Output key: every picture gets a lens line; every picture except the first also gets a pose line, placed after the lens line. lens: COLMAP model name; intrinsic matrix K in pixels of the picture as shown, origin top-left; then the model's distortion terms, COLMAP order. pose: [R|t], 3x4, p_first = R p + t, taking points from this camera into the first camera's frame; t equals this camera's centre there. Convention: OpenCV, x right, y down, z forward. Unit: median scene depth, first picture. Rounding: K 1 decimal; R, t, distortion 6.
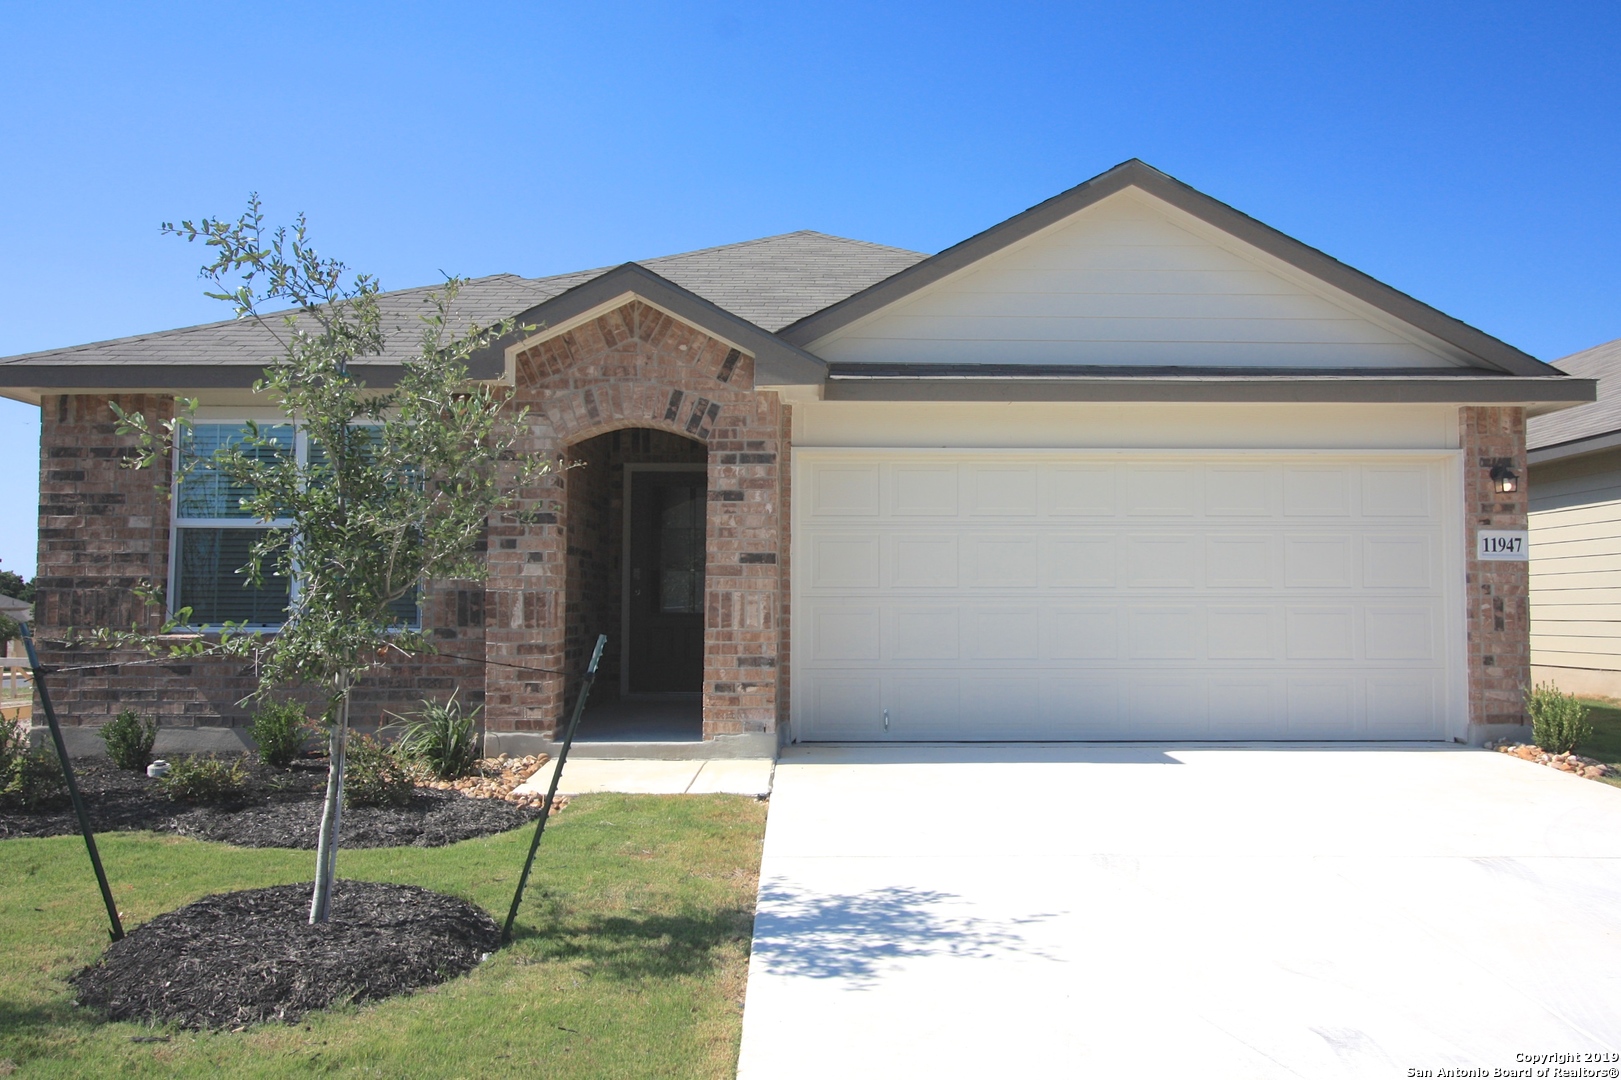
lens RADIAL K [[1230.9, 0, 814.6], [0, 1230.9, 540.6], [0, 0, 1]] dist [-0.001330, 0.013470]
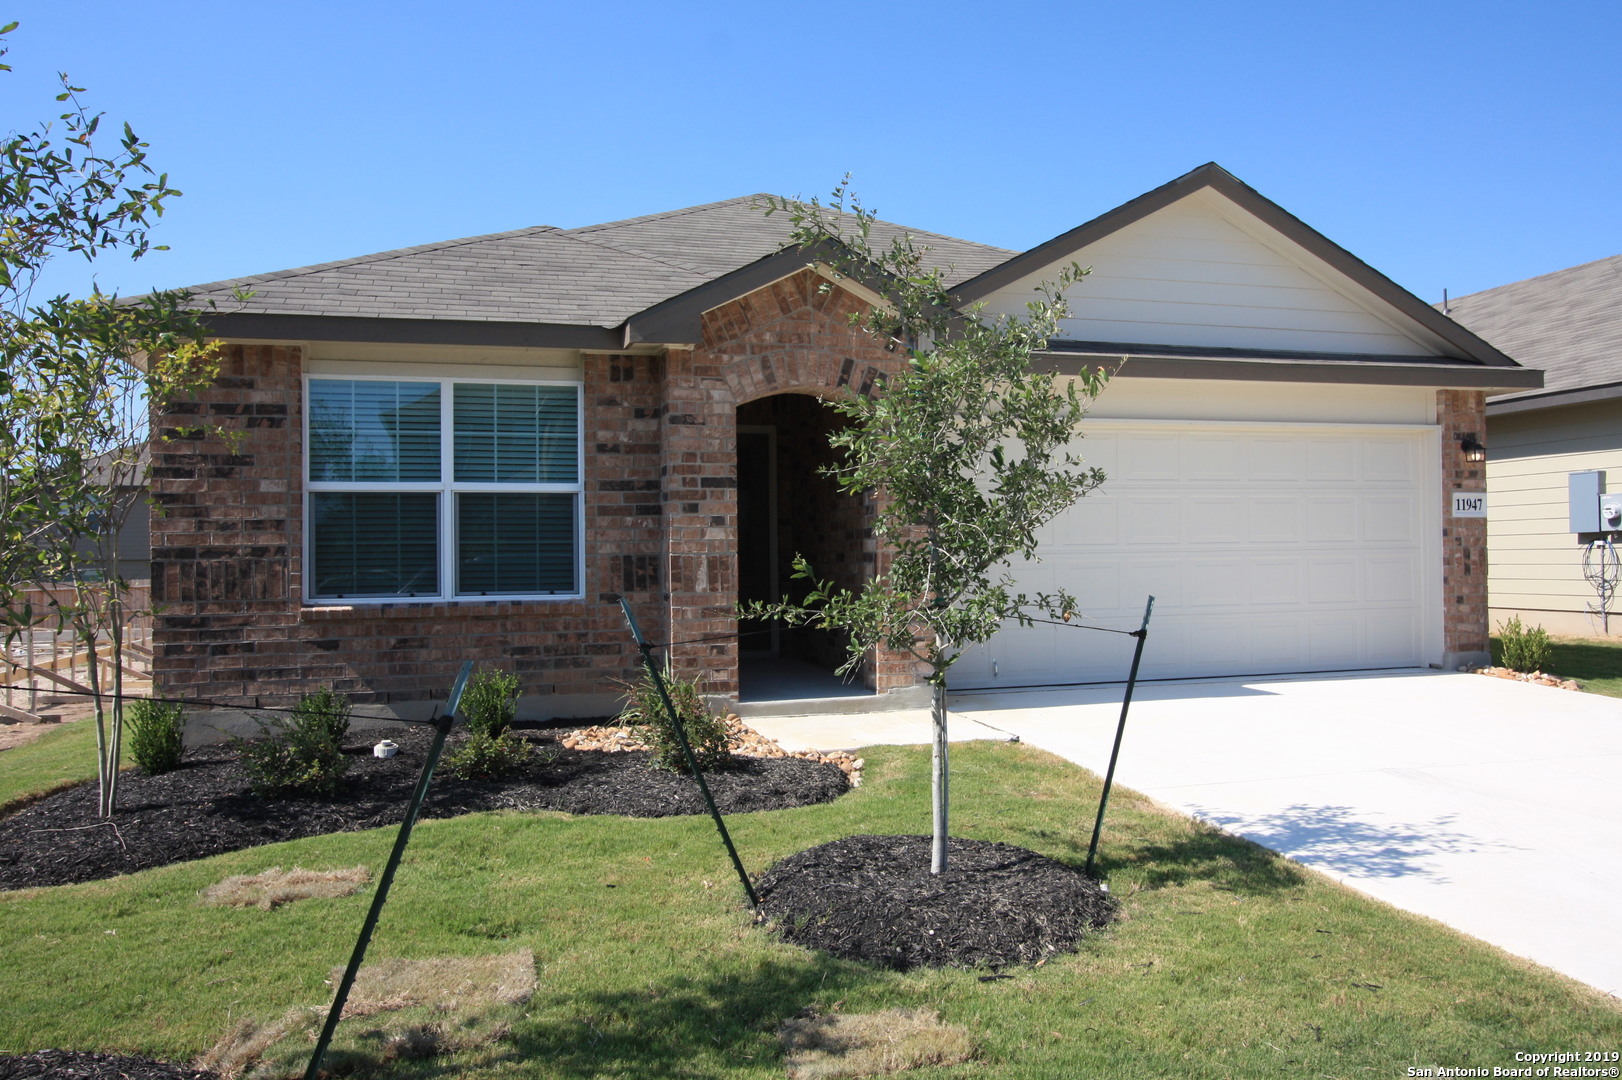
lens RADIAL K [[1231.1, 0, 813.8], [0, 1231.1, 535.5], [0, 0, 1]] dist [-0.005678, 0.011028]
pose [[0.962099, -0.010891, 0.272484, -0.421436], [0.001614, 0.999412, 0.034249, -0.009052], [-0.272697, -0.032511, 0.961551, 0.007696]]
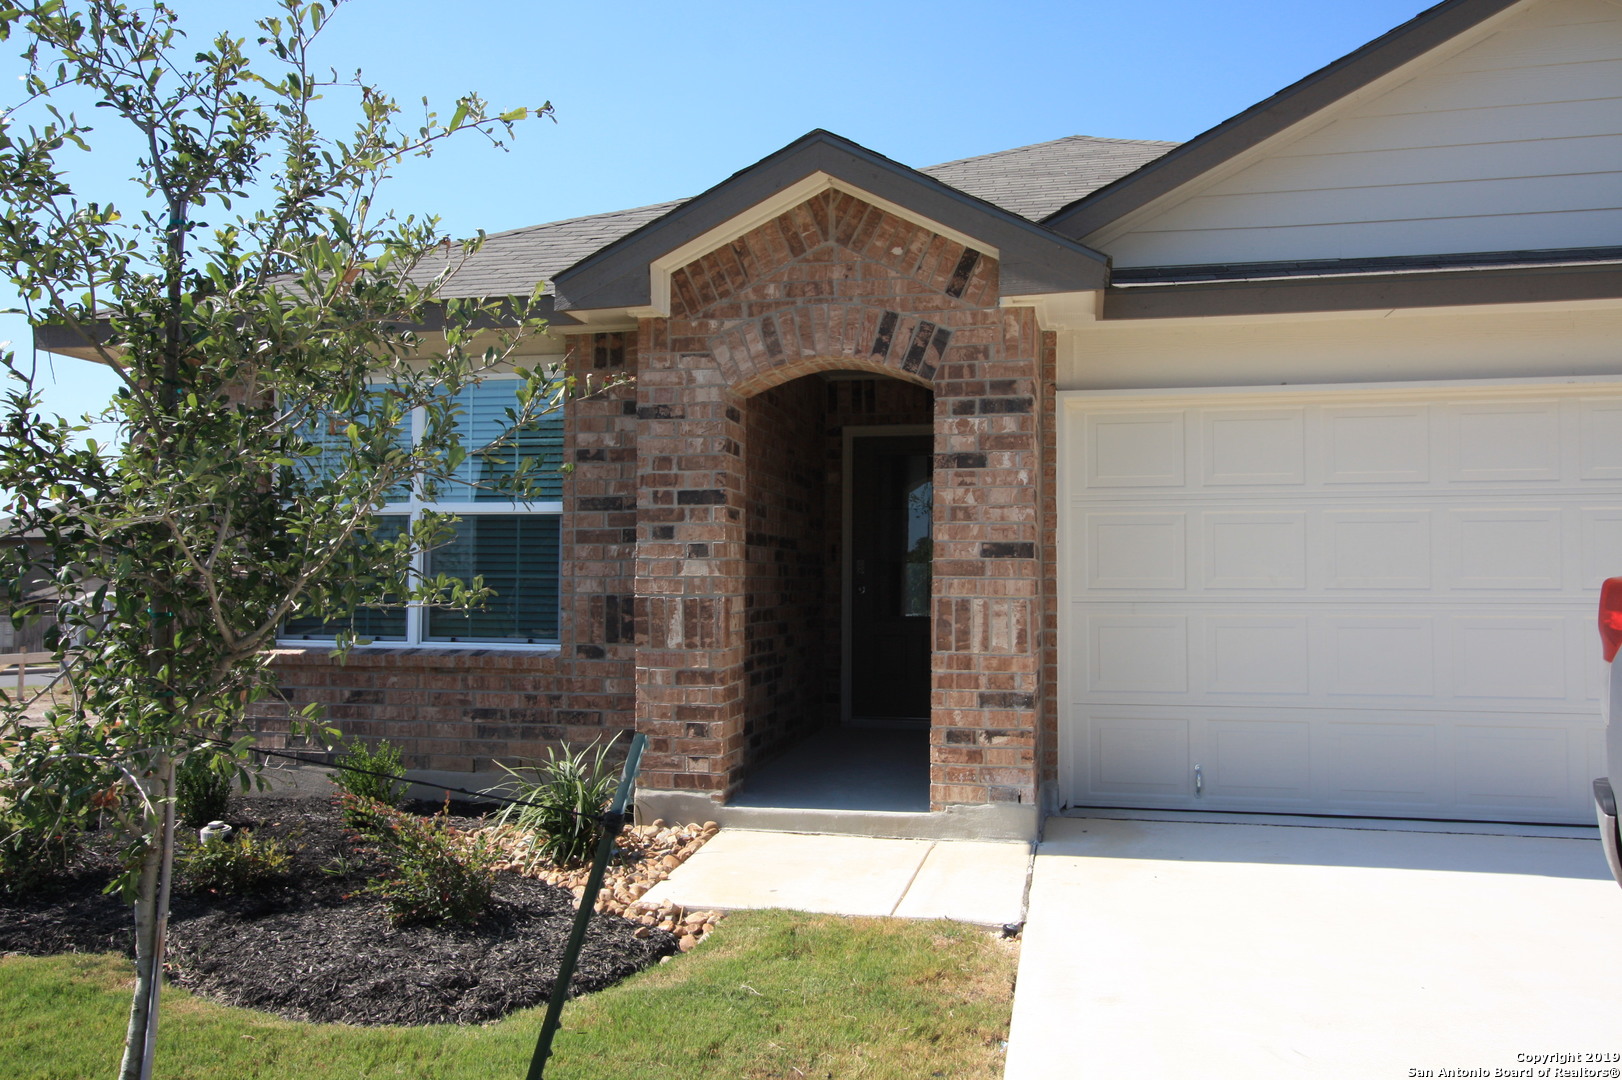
lens RADIAL K [[1231.1, 0, 821.0], [0, 1231.1, 536.5], [0, 0, 1]] dist [-0.005678, 0.011028]
pose [[0.977056, -0.008481, -0.212812, -0.001208], [0.011228, 0.999868, 0.011704, -0.002640], [0.212685, -0.013825, 0.977023, 0.301323]]
